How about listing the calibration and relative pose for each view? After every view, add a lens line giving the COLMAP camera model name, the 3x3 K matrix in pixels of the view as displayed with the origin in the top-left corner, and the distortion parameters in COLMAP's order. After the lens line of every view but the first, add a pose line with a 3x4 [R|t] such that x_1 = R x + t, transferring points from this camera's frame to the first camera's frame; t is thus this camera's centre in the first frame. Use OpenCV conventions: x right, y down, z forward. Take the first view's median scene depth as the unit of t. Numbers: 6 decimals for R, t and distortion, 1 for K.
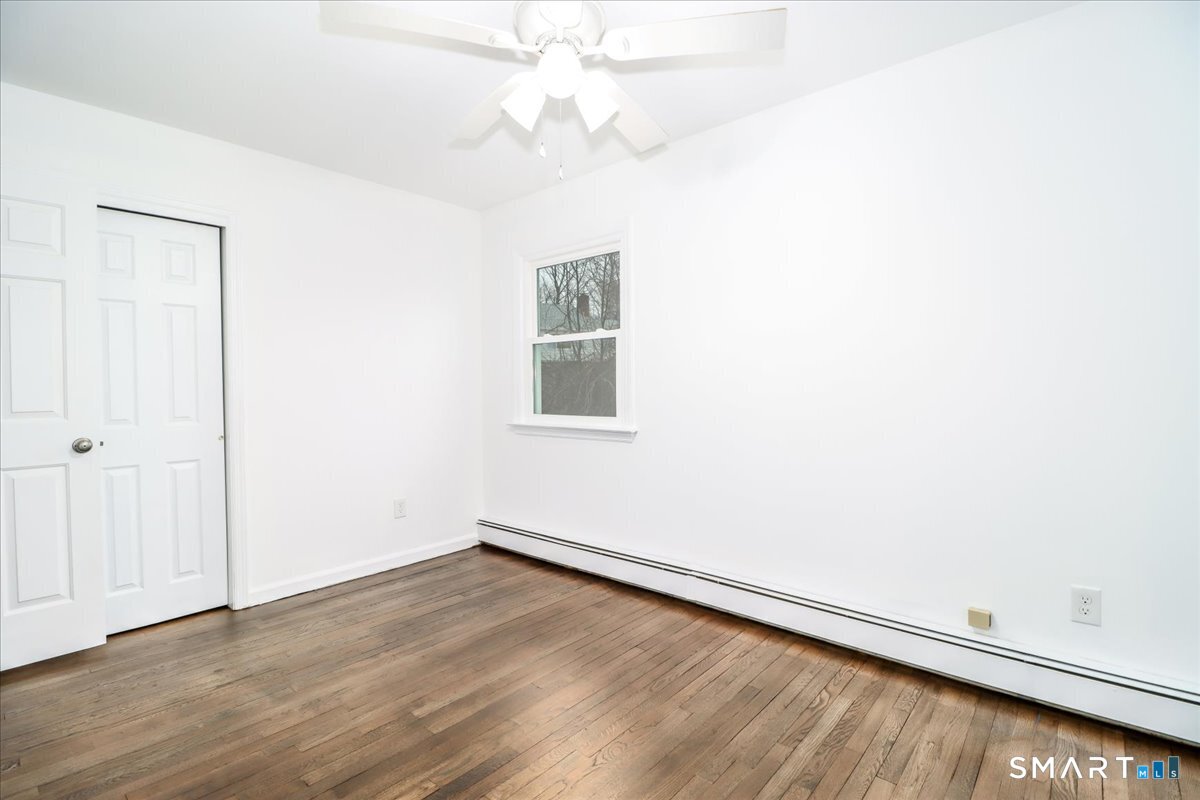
lens RADIAL K [[557.2, 0, 600.7], [0, 557.2, 399.2], [0, 0, 1]] dist [0.000507, -0.001844]
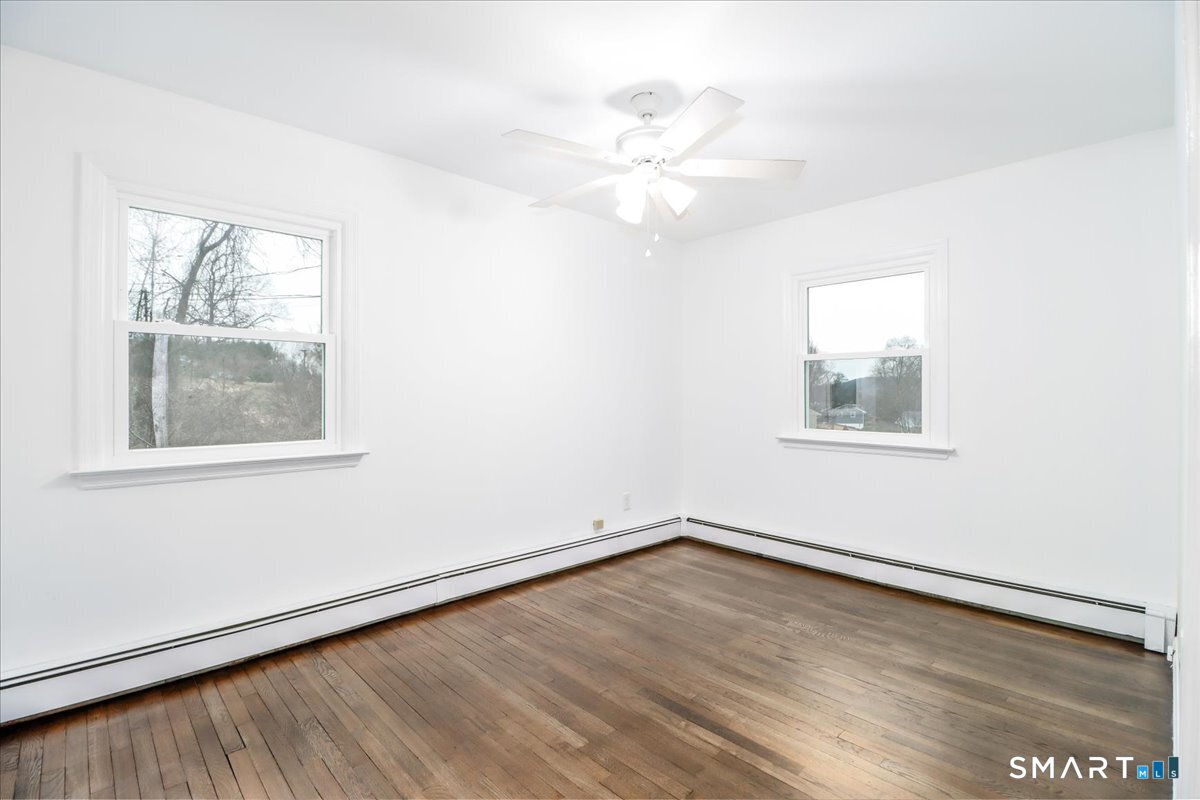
lens RADIAL K [[557.2, 0, 600.6], [0, 557.2, 397.3], [0, 0, 1]] dist [0.000507, -0.001844]
pose [[0.088620, 0.005844, 0.996048, -0.955991], [0.022235, 0.999722, -0.007844, -0.018764], [-0.995817, 0.022842, 0.088465, 0.644647]]
